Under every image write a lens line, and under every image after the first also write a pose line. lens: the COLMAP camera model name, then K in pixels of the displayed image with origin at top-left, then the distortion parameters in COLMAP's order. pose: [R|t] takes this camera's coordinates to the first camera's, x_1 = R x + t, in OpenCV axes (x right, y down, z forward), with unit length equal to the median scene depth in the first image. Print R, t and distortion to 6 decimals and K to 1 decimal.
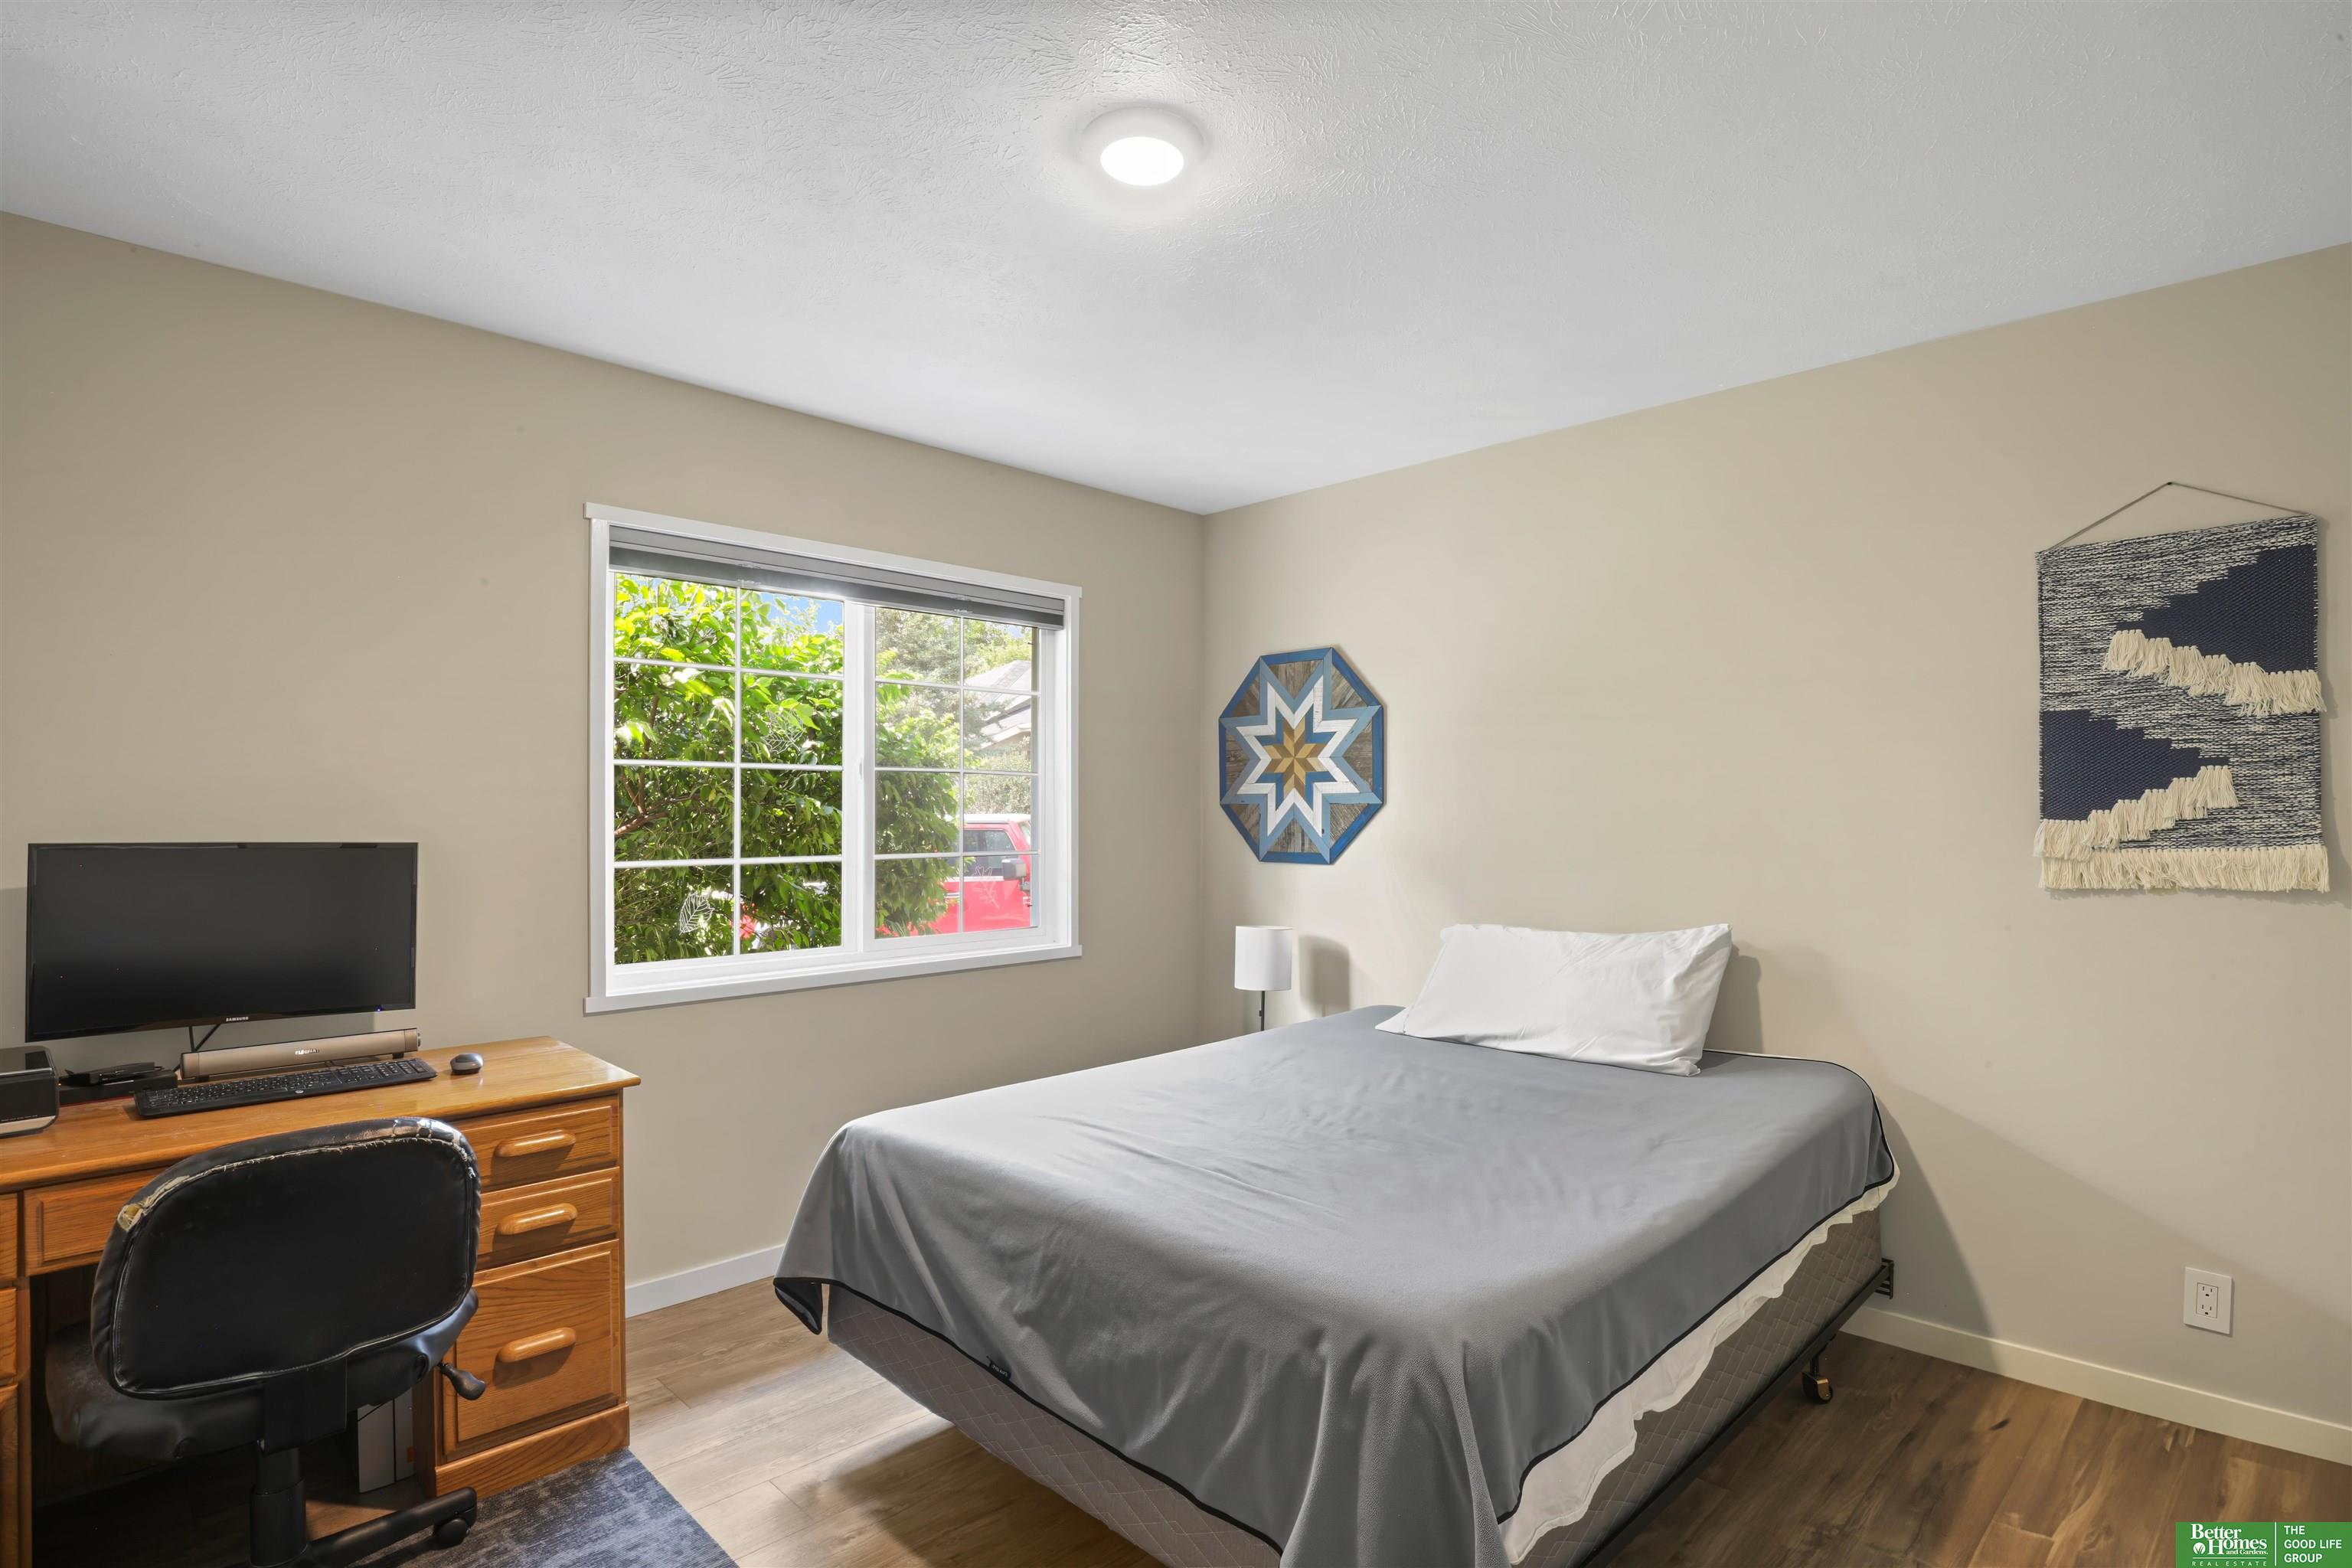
lens RADIAL K [[1191.9, 0, 1210.3], [0, 1191.9, 820.6], [0, 0, 1]] dist [-0.017711, 0.000377]
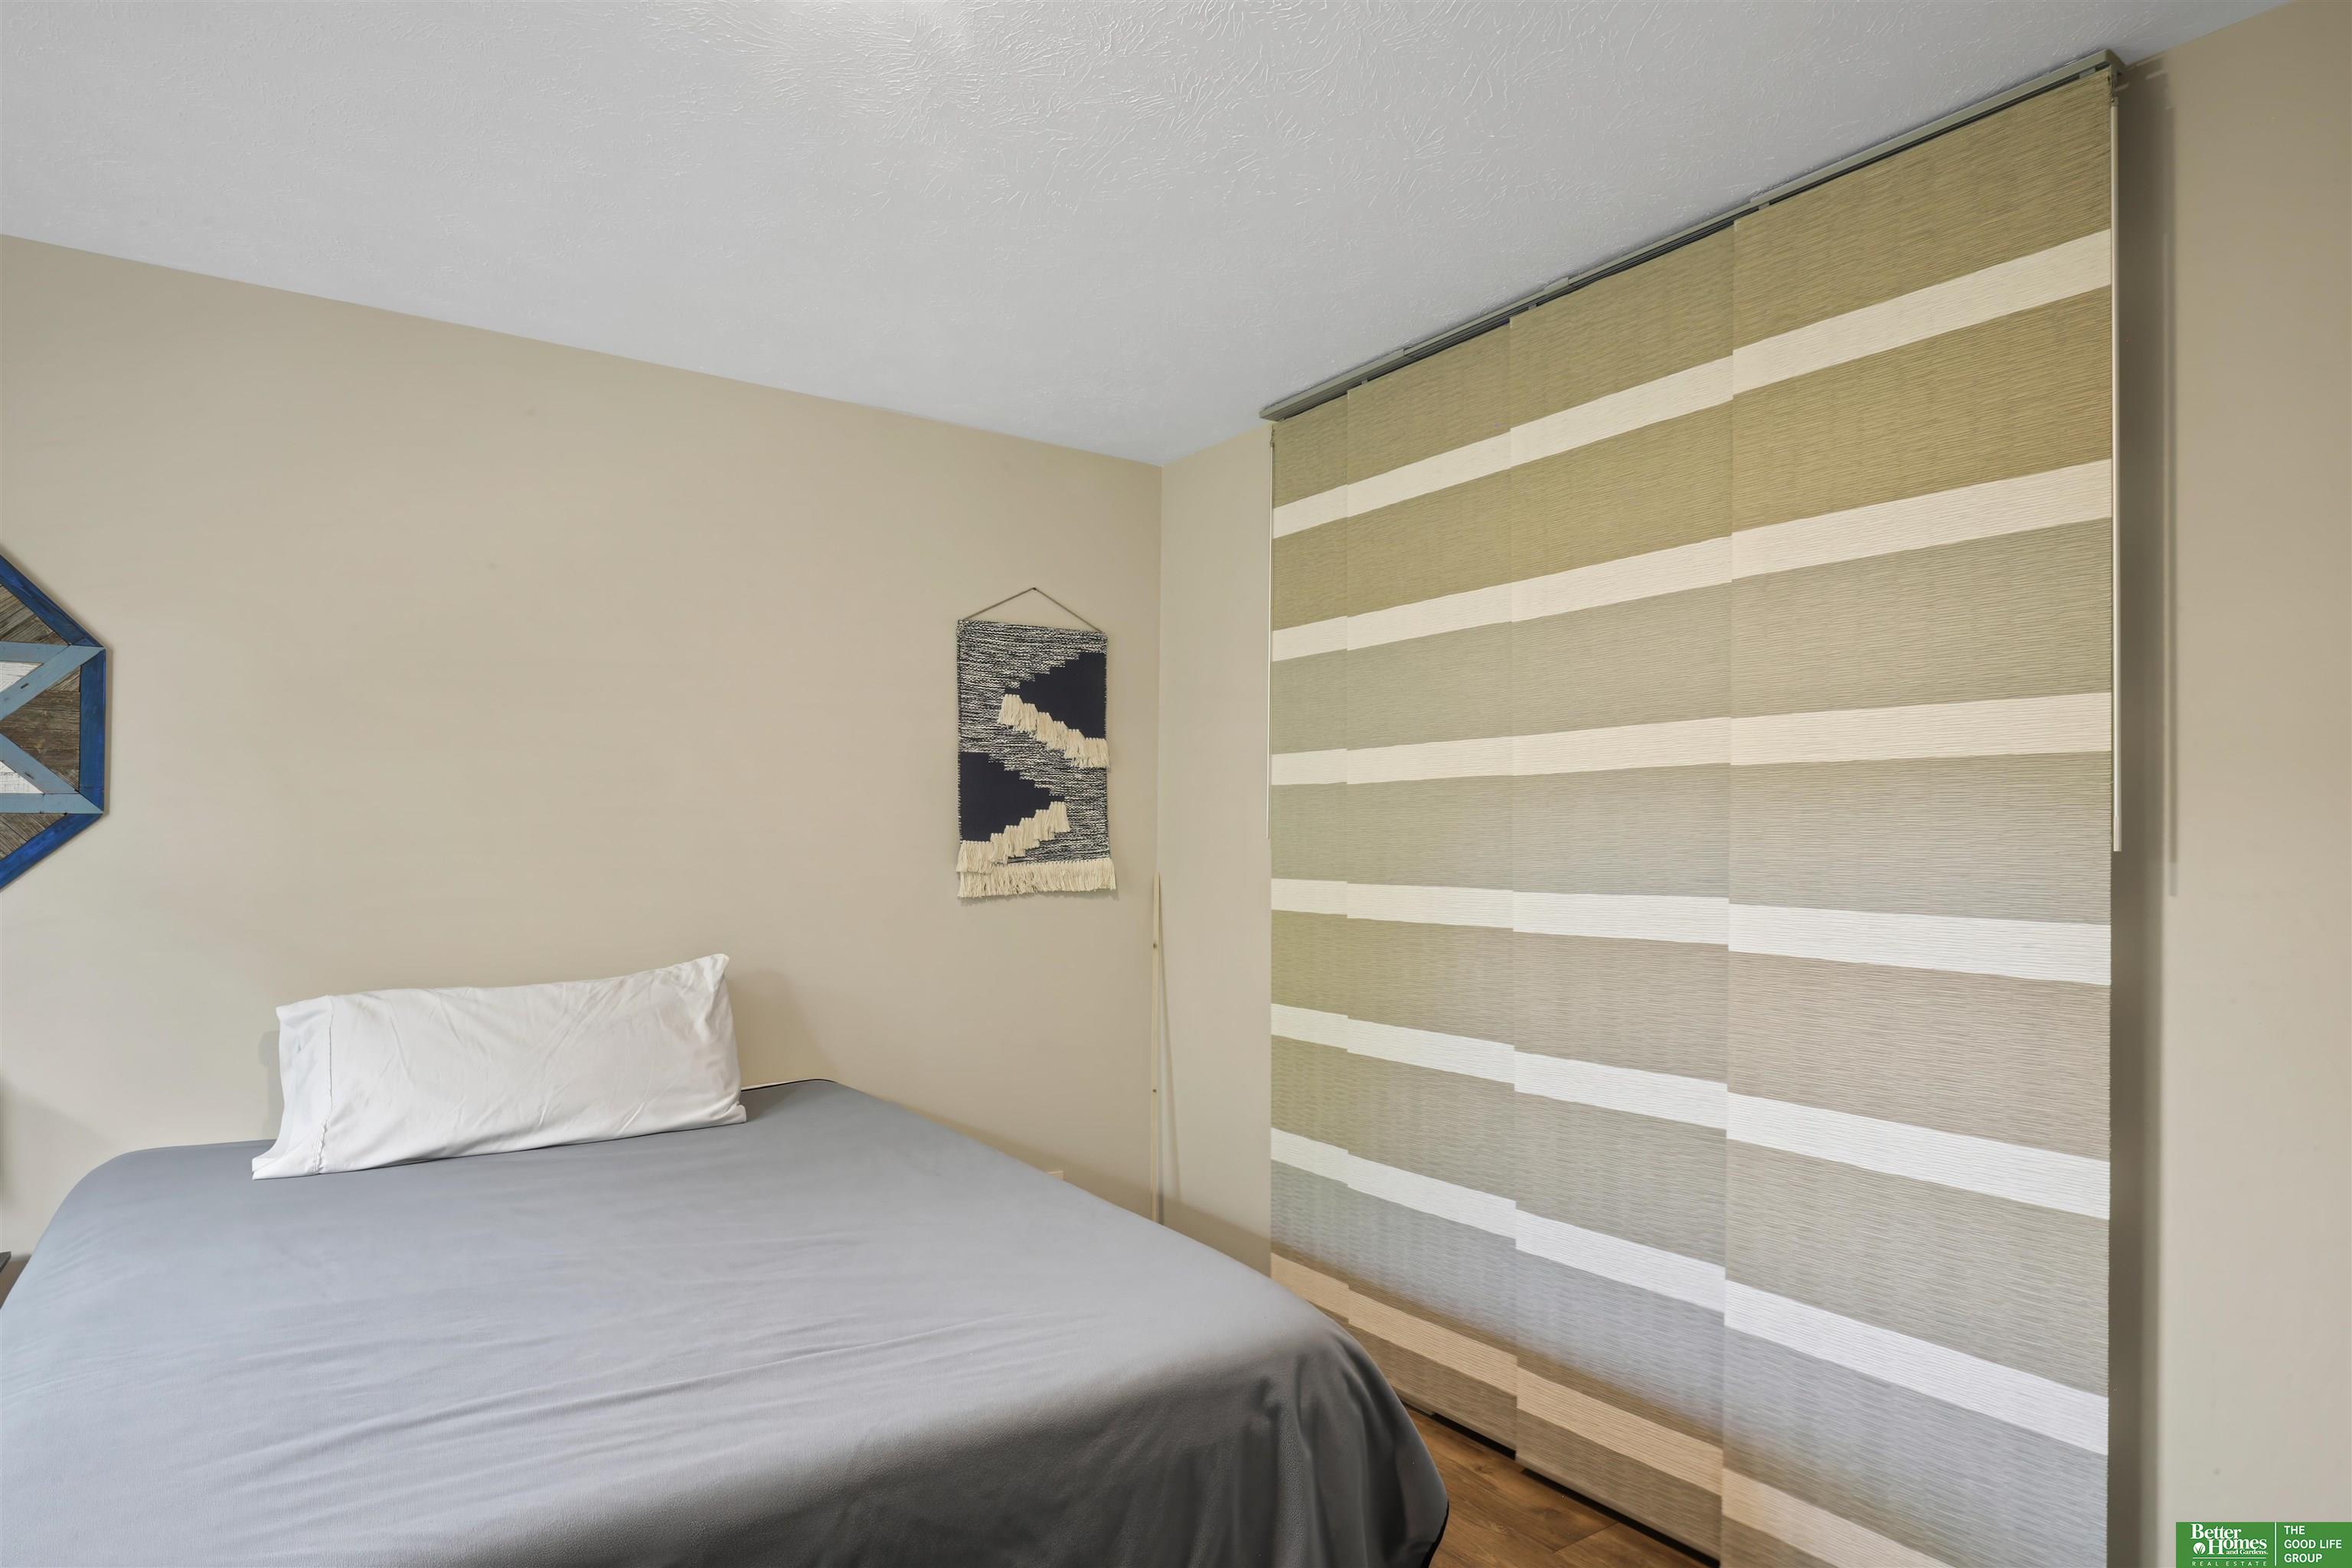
lens RADIAL K [[1306.8, 0, 1183.8], [0, 1306.8, 812.8], [0, 0, 1]] dist [-0.001114, -0.000592]
pose [[0.203945, 0.017684, 0.978823, -0.589604], [-0.001899, 0.999842, -0.017668, -0.006646], [-0.978980, 0.001745, 0.203946, 0.526367]]
